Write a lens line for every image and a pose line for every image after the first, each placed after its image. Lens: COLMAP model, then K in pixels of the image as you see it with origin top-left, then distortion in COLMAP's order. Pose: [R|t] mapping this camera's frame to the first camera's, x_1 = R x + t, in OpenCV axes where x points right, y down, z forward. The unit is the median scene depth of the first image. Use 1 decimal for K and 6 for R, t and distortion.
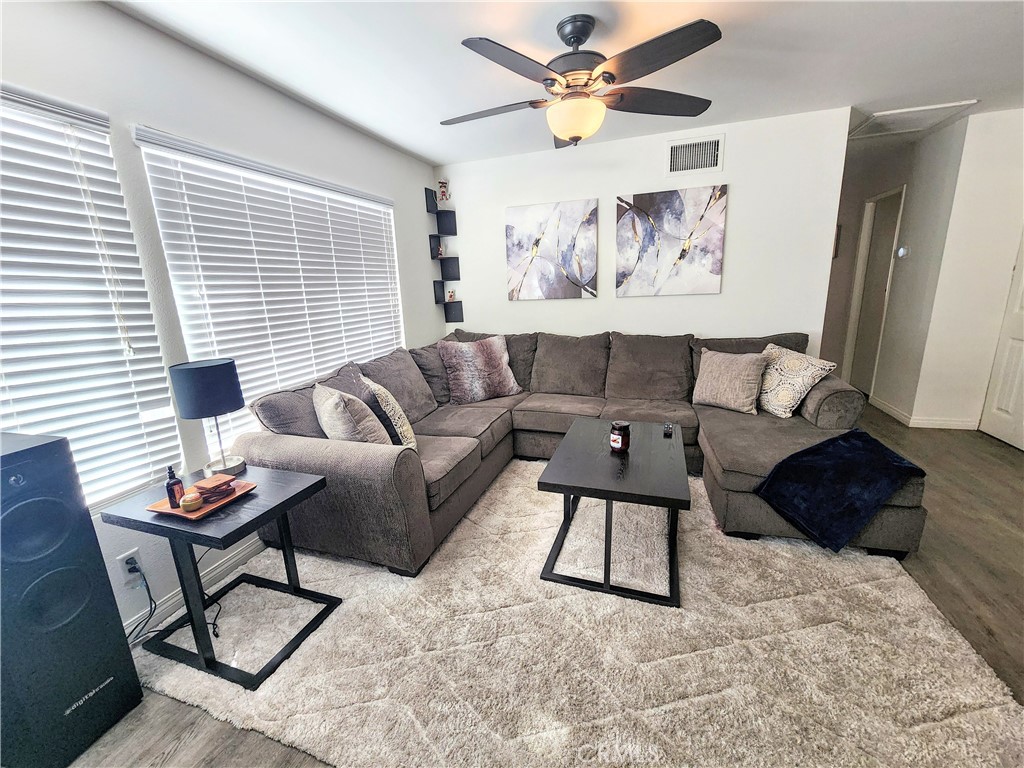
lens RADIAL K [[422.3, 0, 503.8], [0, 422.3, 388.5], [0, 0, 1]] dist [0.002827, 0.000621]
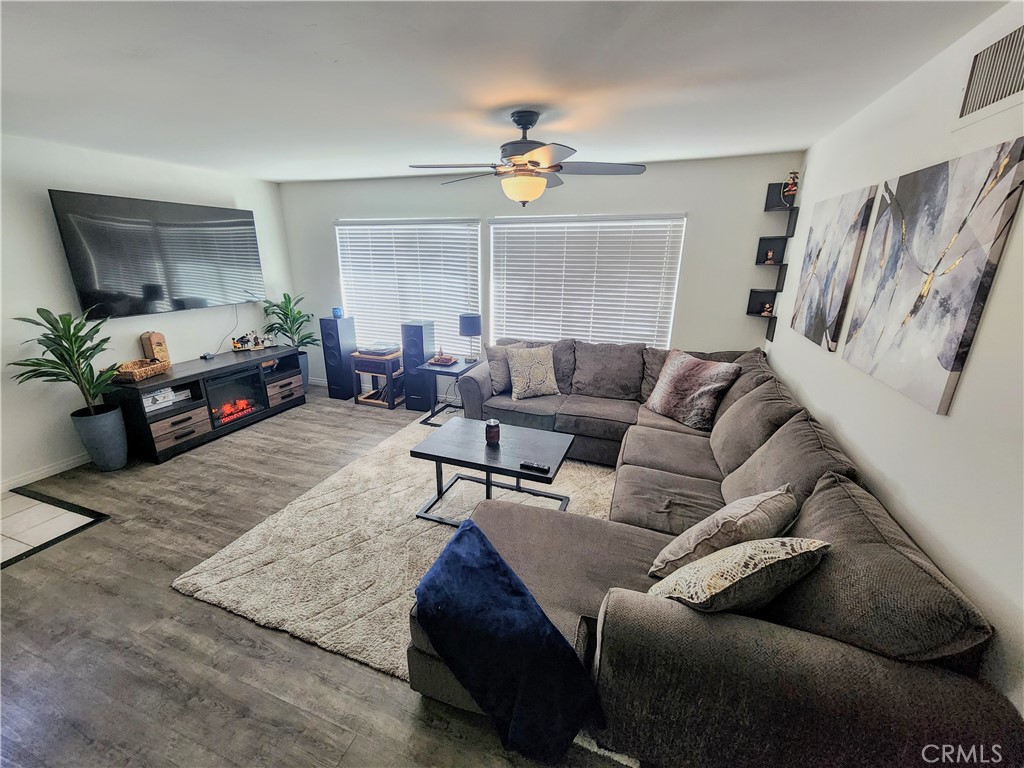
lens RADIAL K [[422.3, 0, 503.7], [0, 422.3, 389.9], [0, 0, 1]] dist [0.002827, 0.000621]
pose [[-0.020617, 0.351895, -0.935812, 0.904085], [-0.244338, 0.905855, 0.346014, -0.289227], [0.969471, 0.235788, 0.067305, 0.571057]]
